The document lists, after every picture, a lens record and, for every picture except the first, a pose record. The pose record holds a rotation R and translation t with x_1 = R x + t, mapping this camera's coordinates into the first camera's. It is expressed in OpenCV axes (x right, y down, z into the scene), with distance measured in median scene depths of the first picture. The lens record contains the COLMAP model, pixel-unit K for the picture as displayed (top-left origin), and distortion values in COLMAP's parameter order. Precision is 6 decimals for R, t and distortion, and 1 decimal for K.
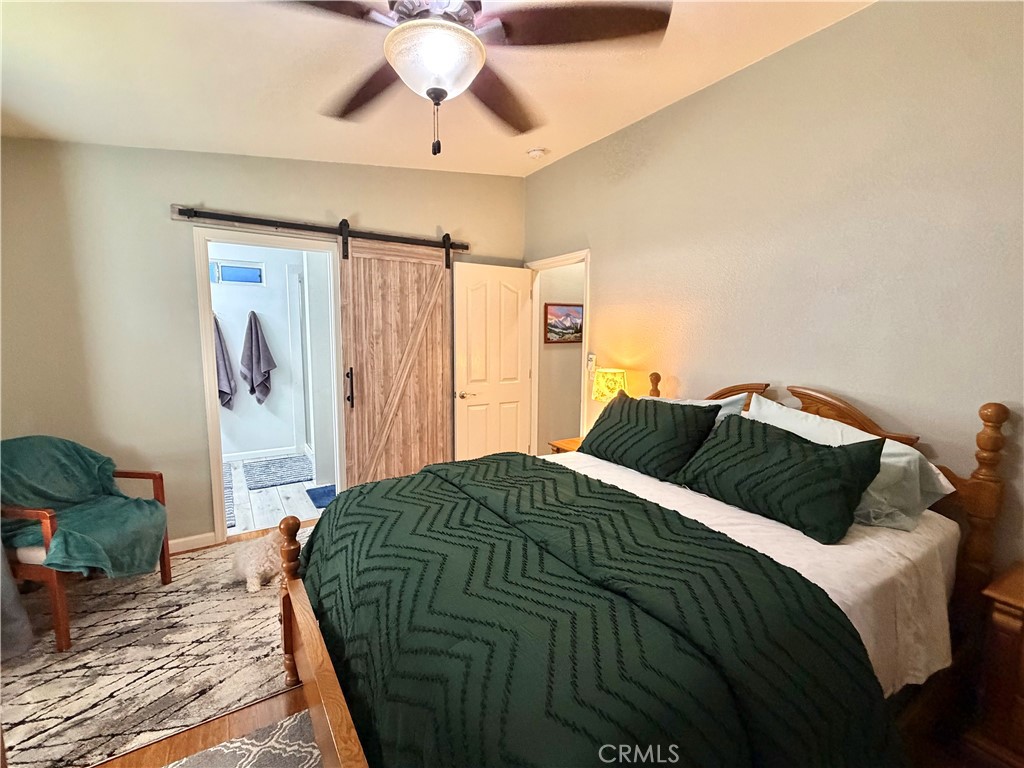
lens RADIAL K [[453.4, 0, 514.4], [0, 453.4, 394.2], [0, 0, 1]] dist [-0.001617, 0.000563]
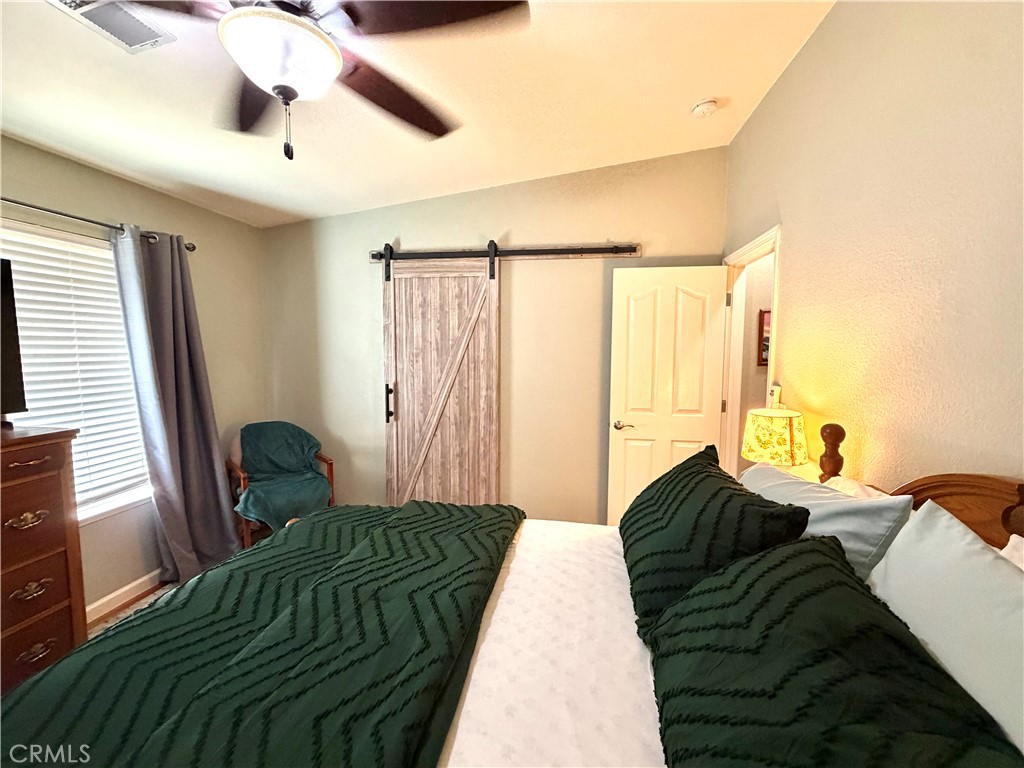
lens RADIAL K [[453.4, 0, 517.1], [0, 453.4, 386.9], [0, 0, 1]] dist [-0.001617, 0.000563]
pose [[0.744076, 0.055229, -0.665809, 0.331296], [-0.088485, 0.995945, -0.016273, -0.042335], [0.662210, 0.071022, 0.745945, 0.273910]]
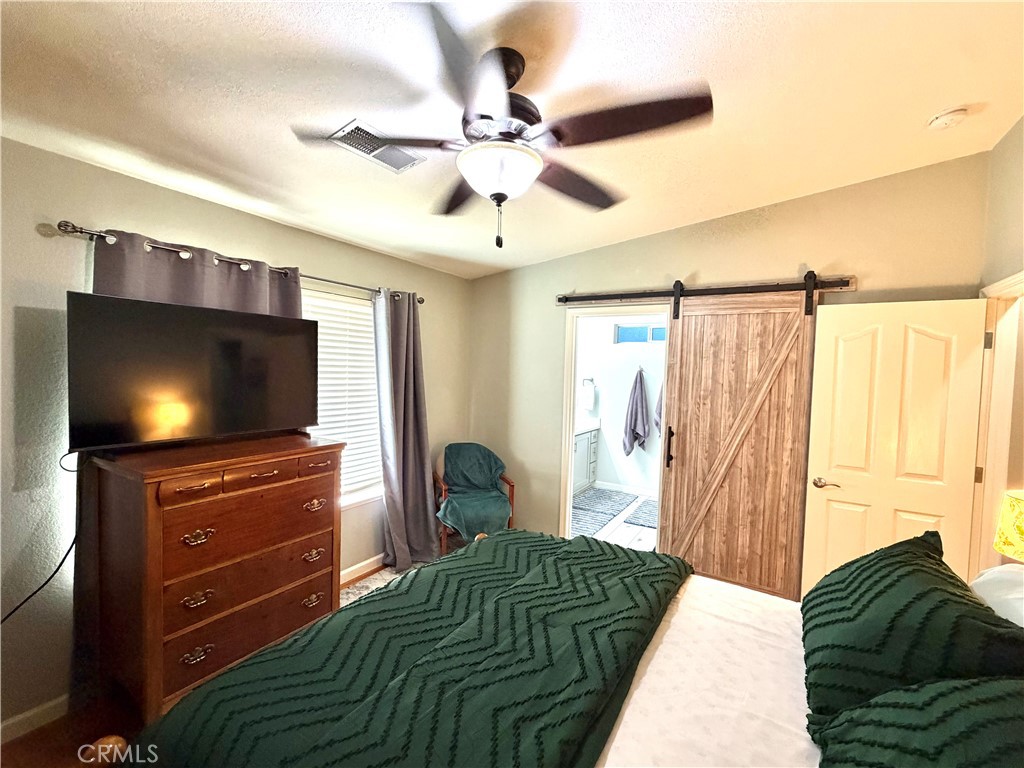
lens RADIAL K [[453.4, 0, 507.9], [0, 453.4, 387.0], [0, 0, 1]] dist [-0.001617, 0.000563]
pose [[0.416677, 0.043071, -0.908034, 0.368389], [-0.147133, 0.988902, -0.020609, -0.068218], [0.897069, 0.142189, 0.418390, 0.247777]]
